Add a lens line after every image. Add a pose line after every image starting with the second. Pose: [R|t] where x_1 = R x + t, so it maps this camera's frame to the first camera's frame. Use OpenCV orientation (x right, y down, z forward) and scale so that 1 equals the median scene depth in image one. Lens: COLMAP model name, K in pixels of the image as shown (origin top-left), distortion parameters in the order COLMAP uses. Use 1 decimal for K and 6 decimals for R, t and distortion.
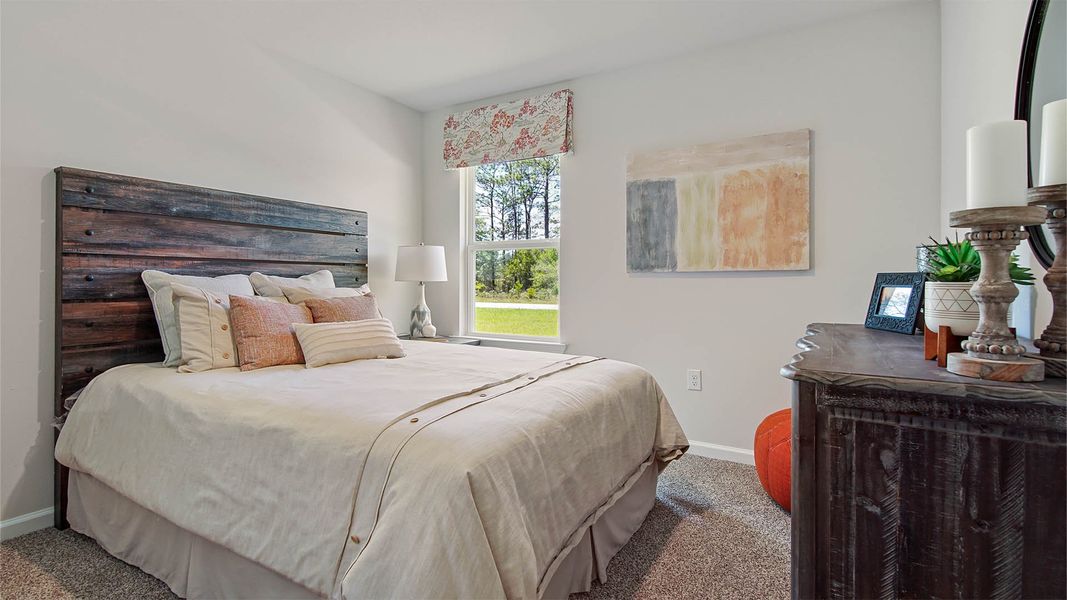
lens RADIAL K [[487.2, 0, 515.0], [0, 487.2, 284.5], [0, 0, 1]] dist [0.031345, -0.024395]
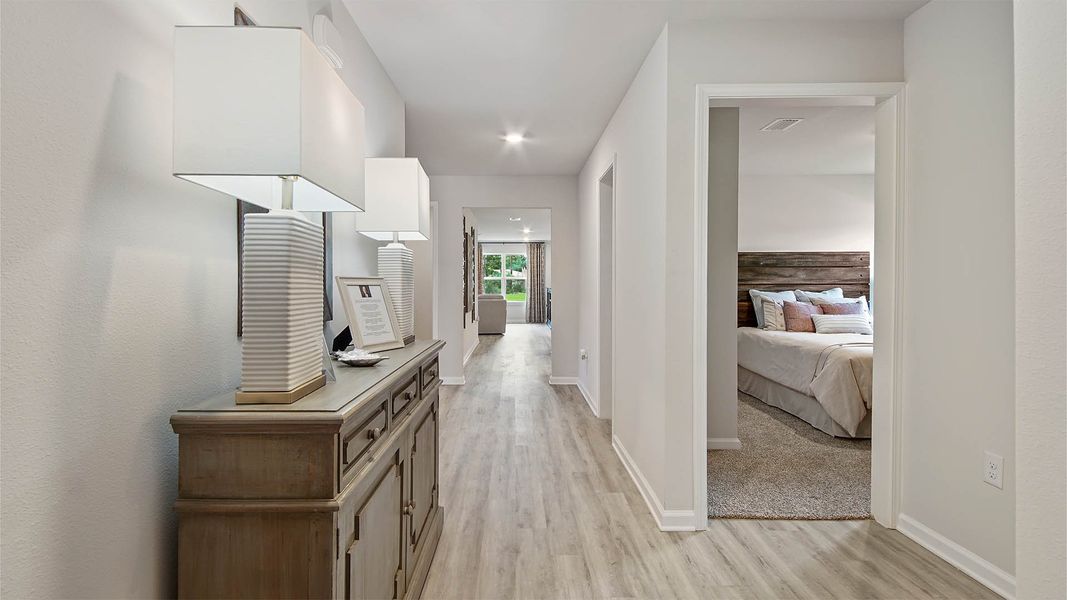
lens RADIAL K [[487.2, 0, 515.0], [0, 487.2, 284.5], [0, 0, 1]] dist [0.031345, -0.024395]
pose [[0.483641, -0.009752, -0.875212, 0.774349], [-0.002646, 0.999917, -0.012604, -0.019869], [0.875263, 0.008412, 0.483575, -1.143866]]
